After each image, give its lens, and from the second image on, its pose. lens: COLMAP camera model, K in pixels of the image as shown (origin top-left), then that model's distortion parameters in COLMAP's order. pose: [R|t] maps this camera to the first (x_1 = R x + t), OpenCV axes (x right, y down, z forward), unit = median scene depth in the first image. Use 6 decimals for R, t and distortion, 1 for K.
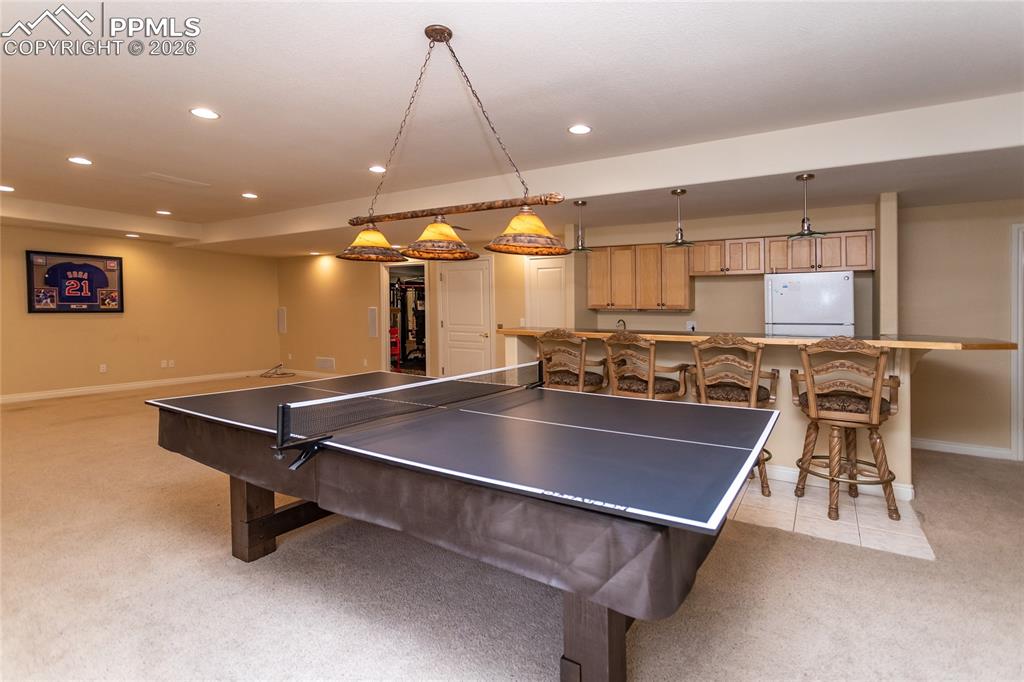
lens RADIAL K [[506.2, 0, 517.6], [0, 506.2, 324.2], [0, 0, 1]] dist [0.000824, 0.000105]
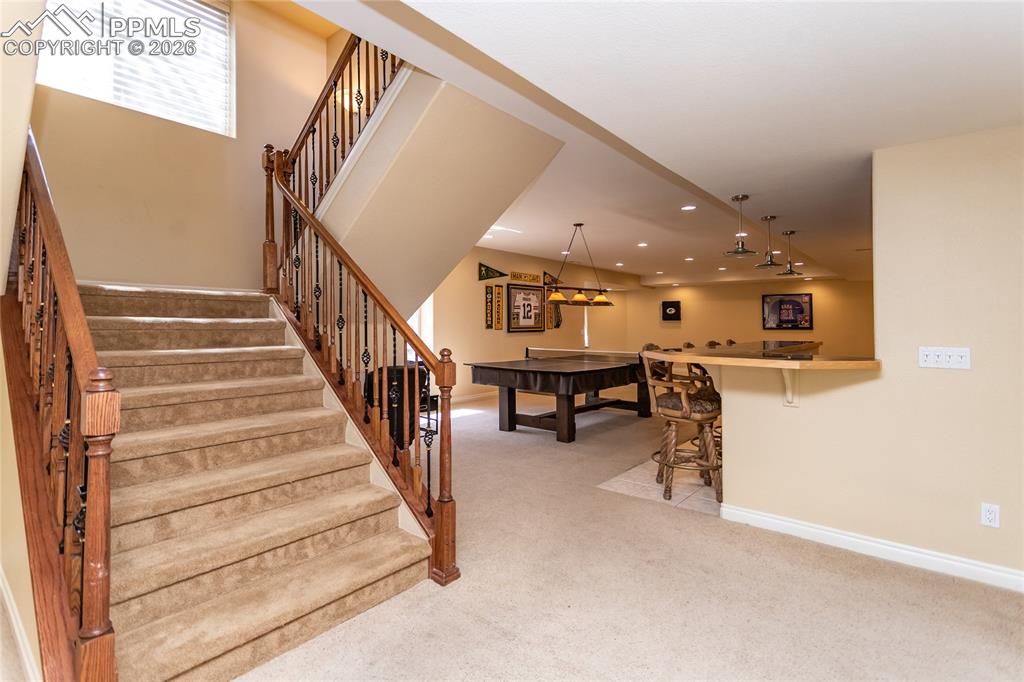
lens RADIAL K [[506.2, 0, 517.6], [0, 506.2, 324.2], [0, 0, 1]] dist [0.000824, 0.000105]
pose [[-0.140748, -0.012188, -0.989970, 0.898006], [-0.033378, 0.999414, -0.007559, 0.001822], [0.989483, 0.031980, -0.141072, 0.371107]]
